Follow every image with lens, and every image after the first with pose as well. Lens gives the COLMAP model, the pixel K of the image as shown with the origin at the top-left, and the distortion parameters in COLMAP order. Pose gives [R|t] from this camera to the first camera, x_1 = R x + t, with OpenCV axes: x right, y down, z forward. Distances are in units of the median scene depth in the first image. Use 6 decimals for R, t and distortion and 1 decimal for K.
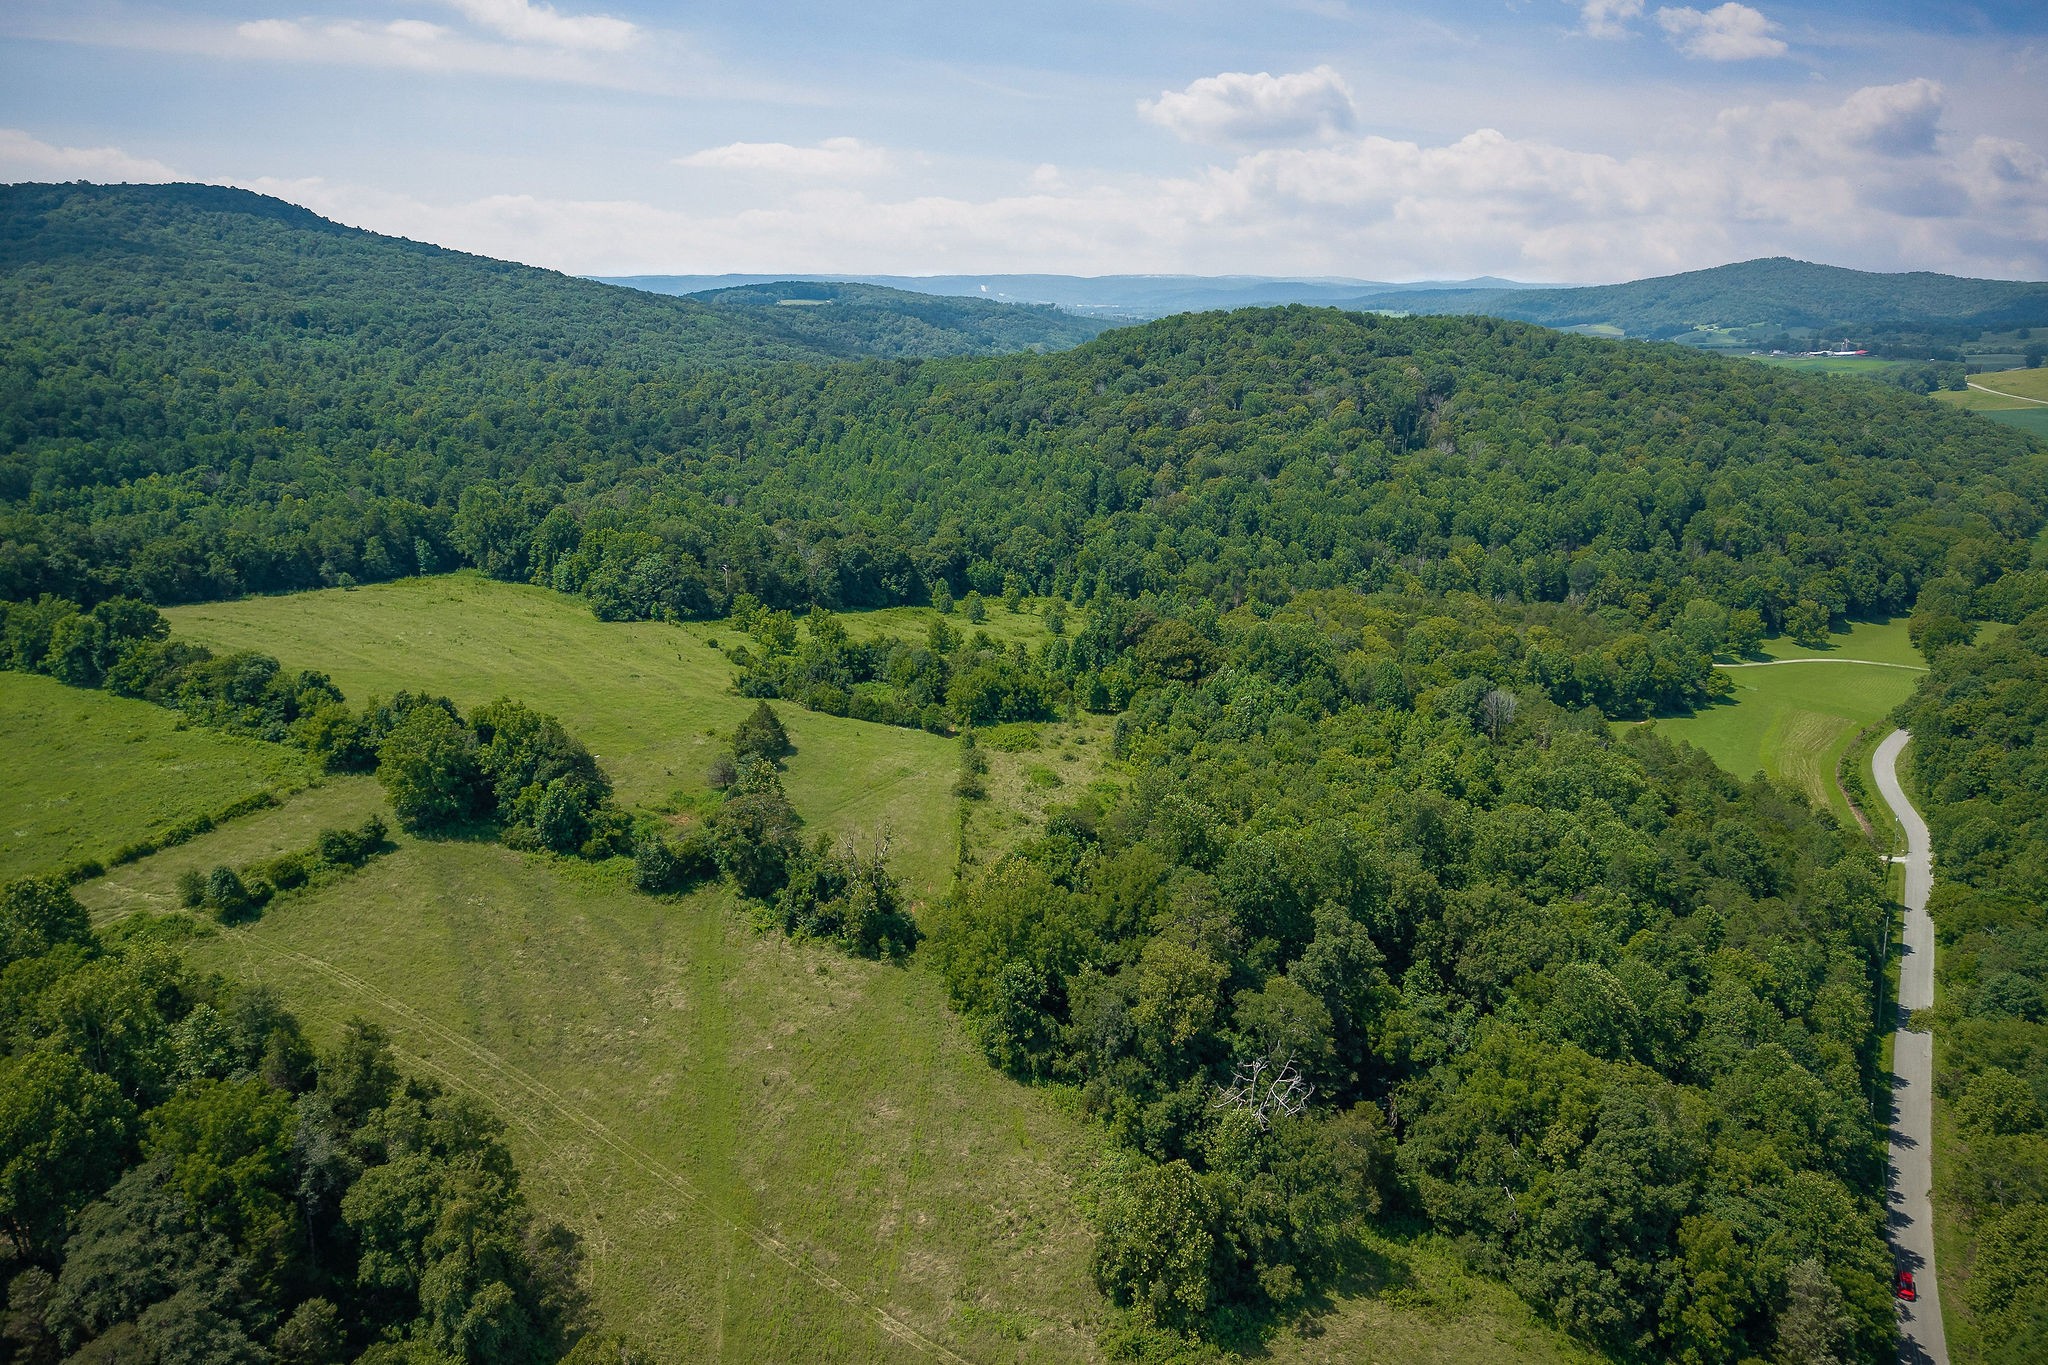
lens RADIAL K [[1367.9, 0, 1030.3], [0, 1367.9, 678.6], [0, 0, 1]] dist [0.040431, -0.038319]
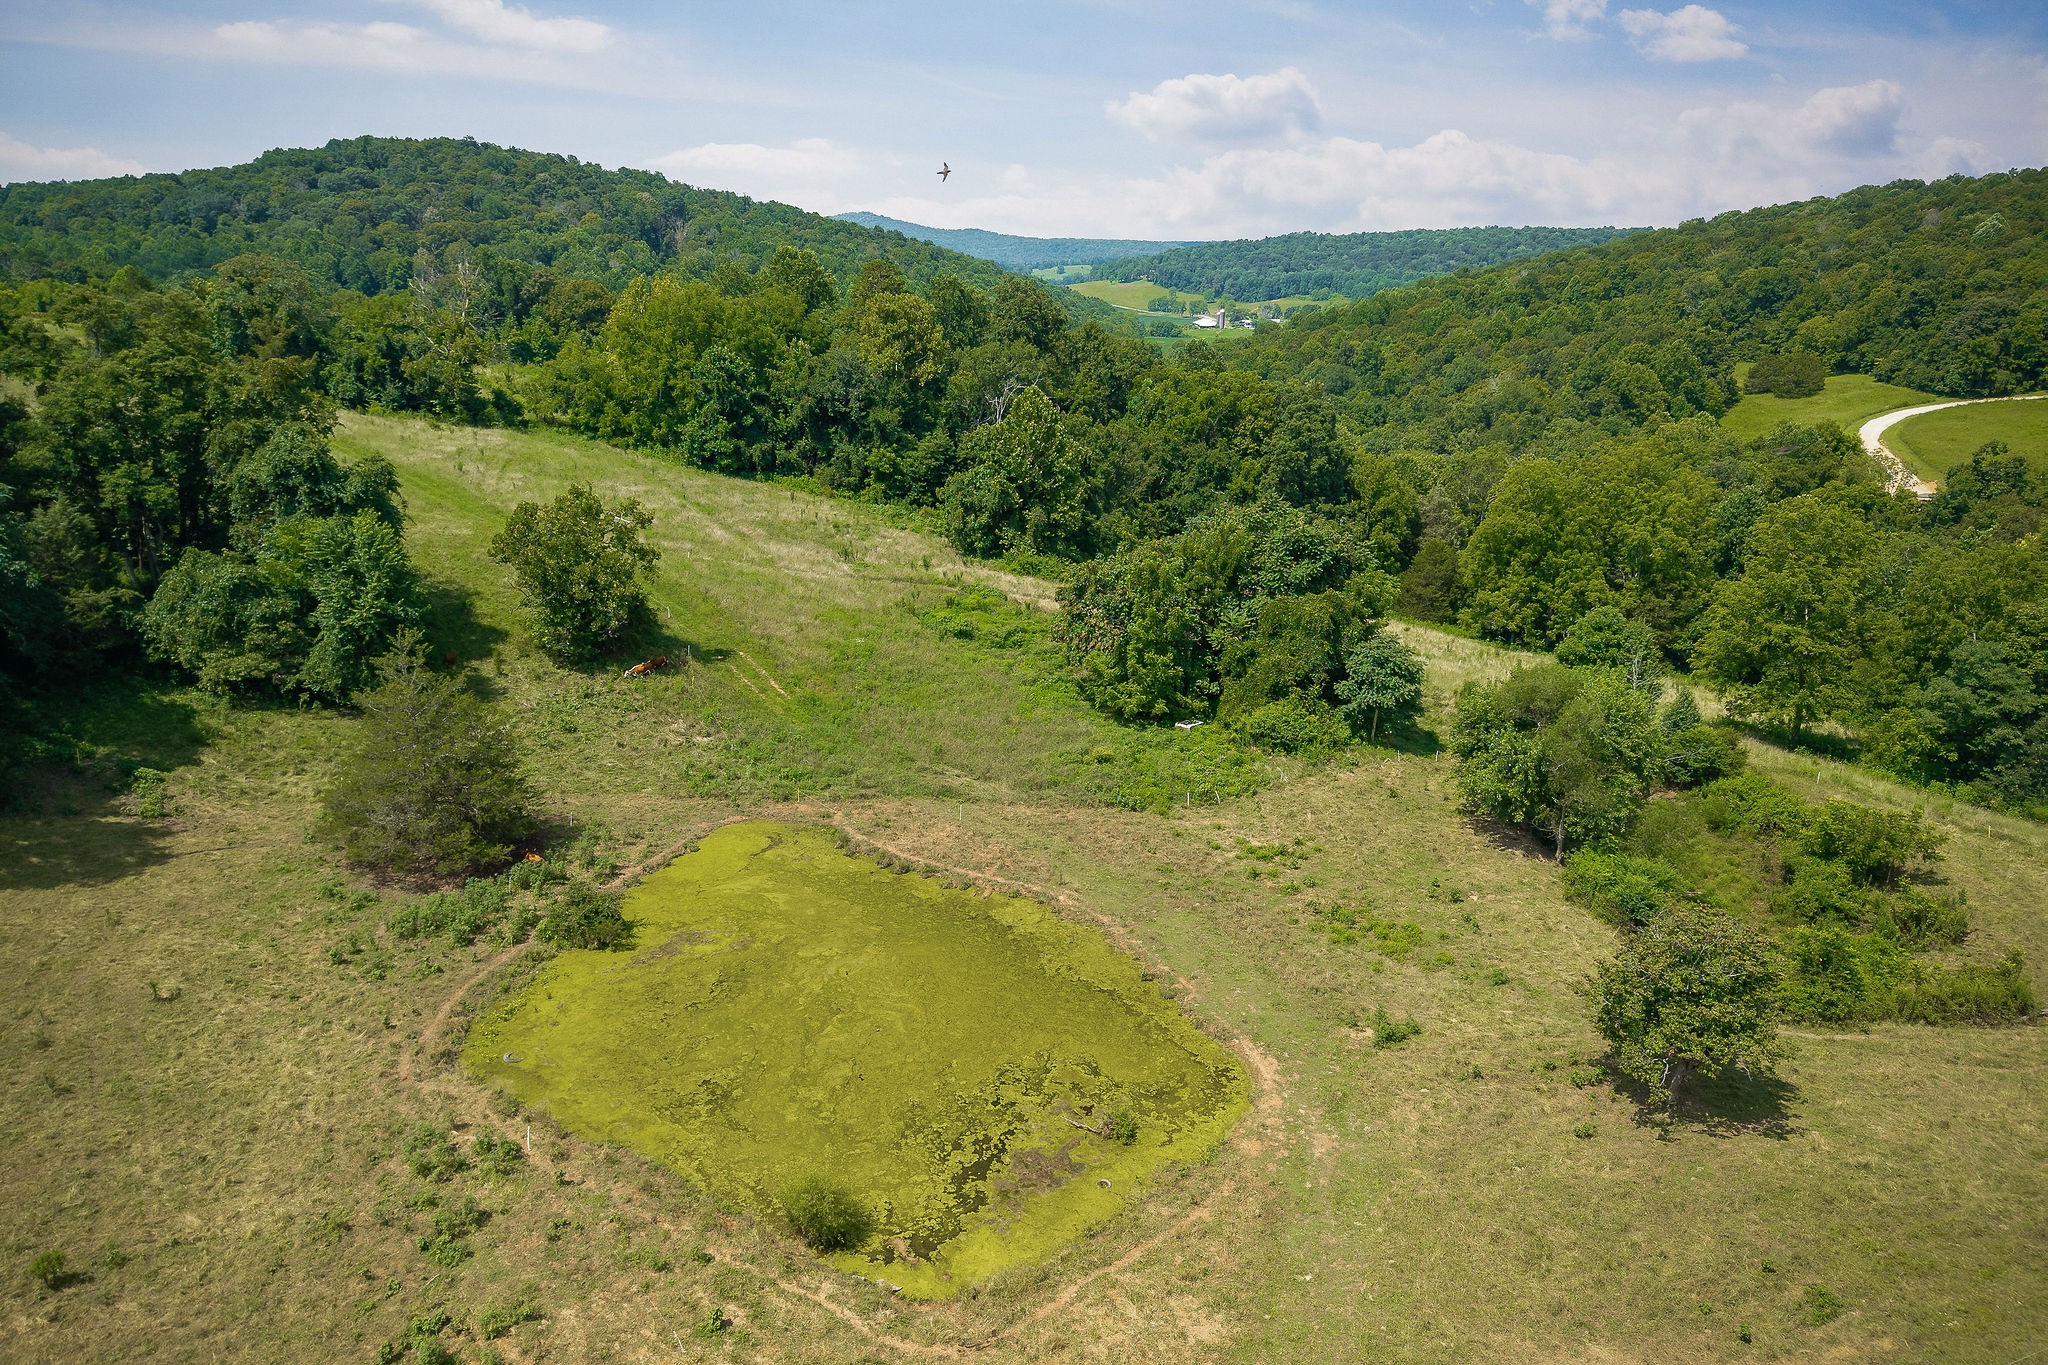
lens RADIAL K [[1367.9, 0, 1021.5], [0, 1367.9, 666.1], [0, 0, 1]] dist [0.040431, -0.038319]
pose [[0.825945, -0.143229, 0.545253, -0.113670], [0.134852, 0.989305, 0.055602, 0.122257], [-0.547385, 0.027604, 0.836426, 0.049392]]
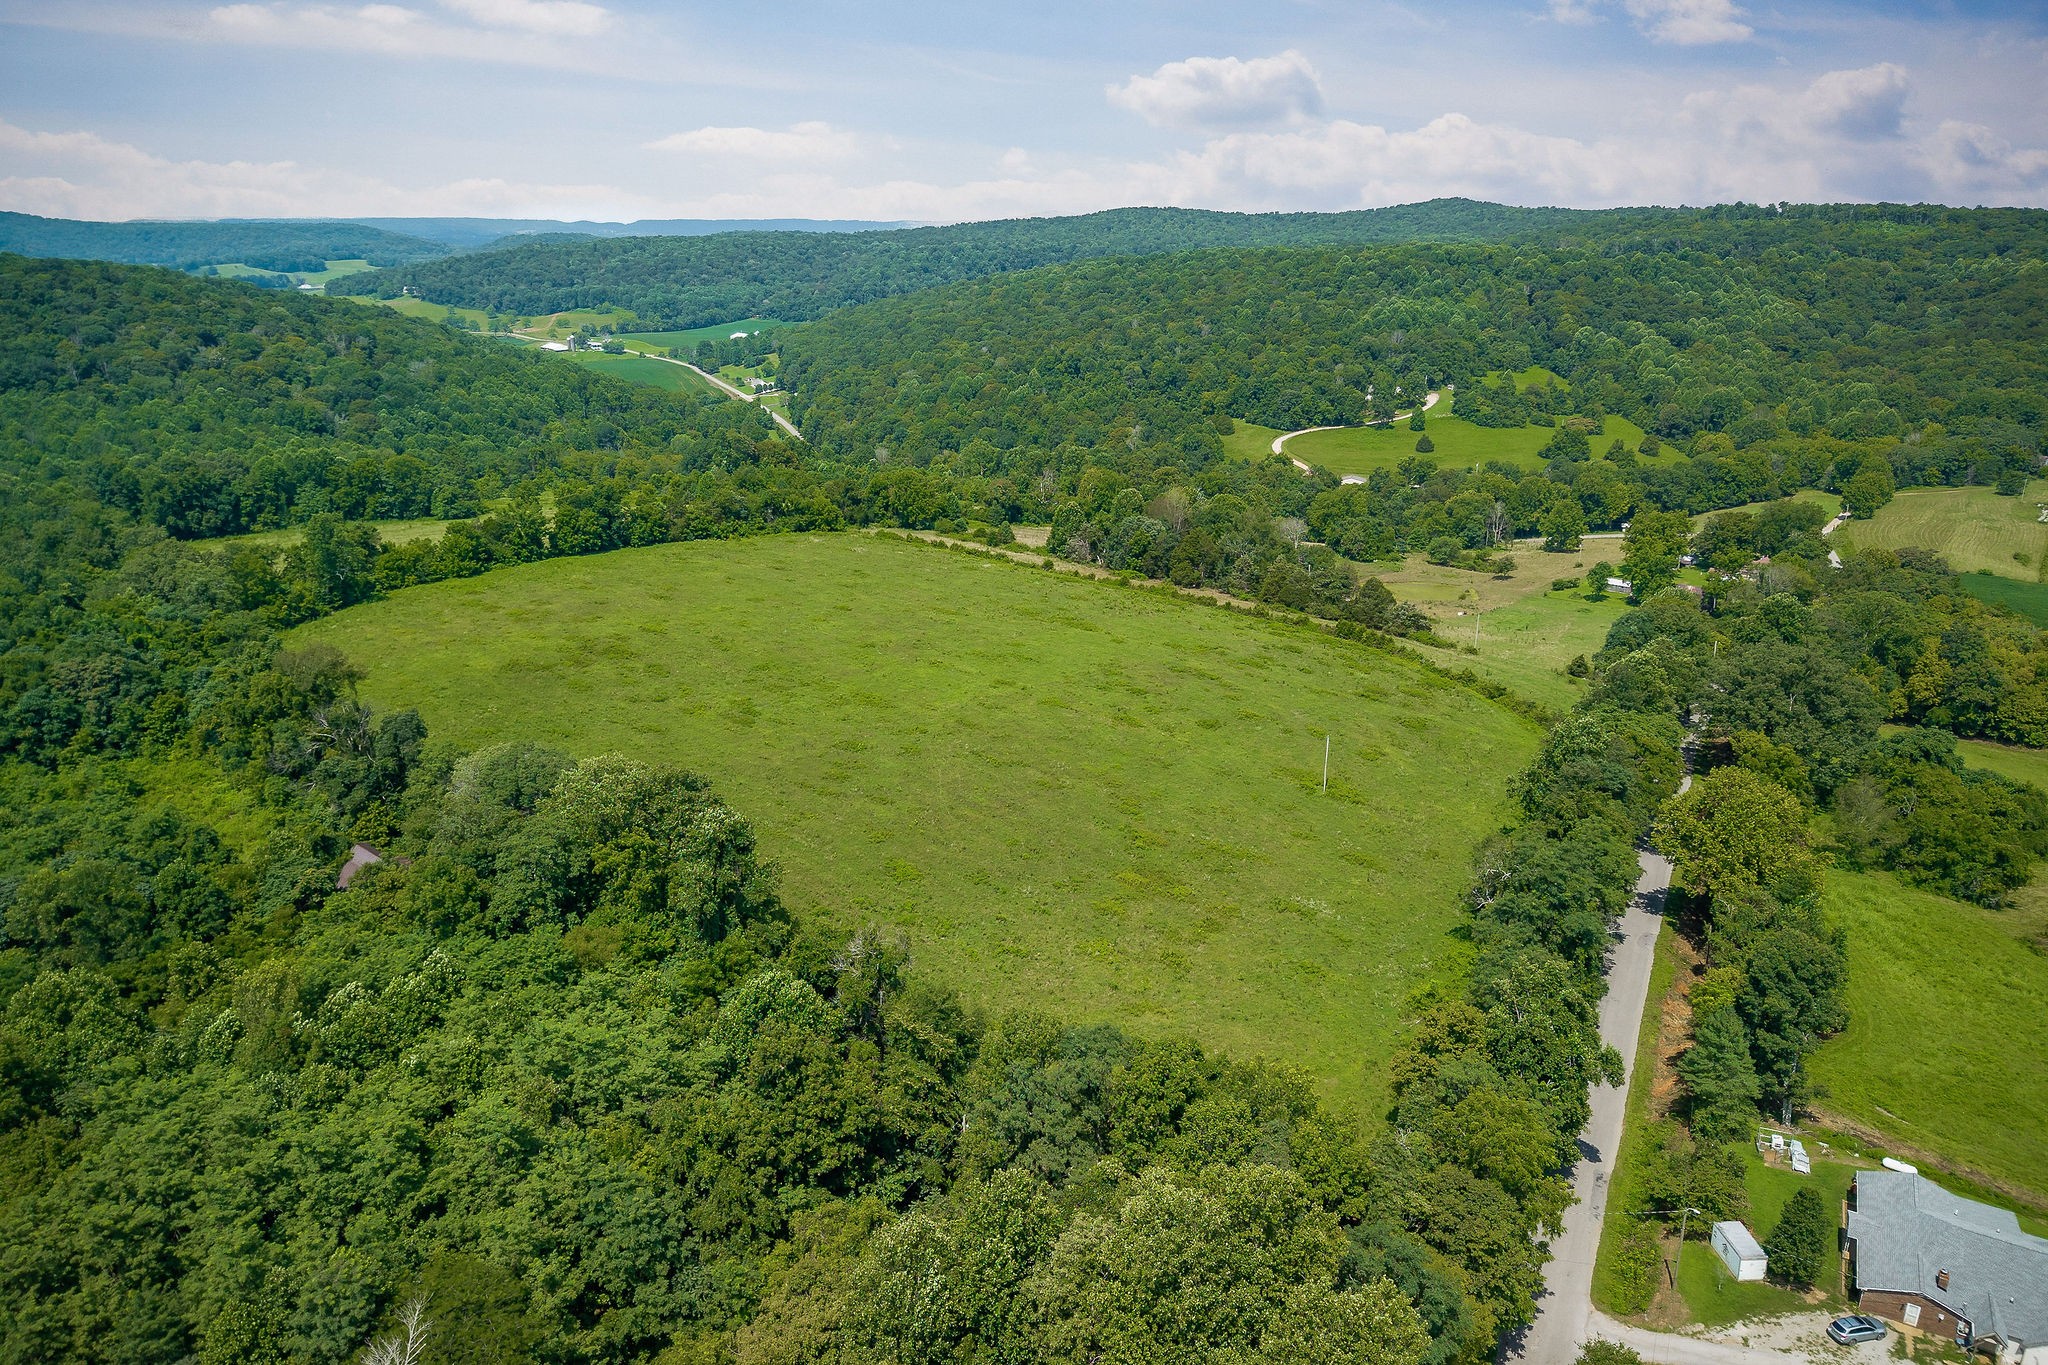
lens RADIAL K [[1377.2, 0, 1011.0], [0, 1377.2, 690.2], [0, 0, 1]] dist [0.032355, -0.027399]
pose [[0.327338, -0.300059, 0.895999, -0.897235], [0.257307, 0.940712, 0.221030, -0.033266], [-0.909199, 0.158195, 0.385138, 0.067446]]
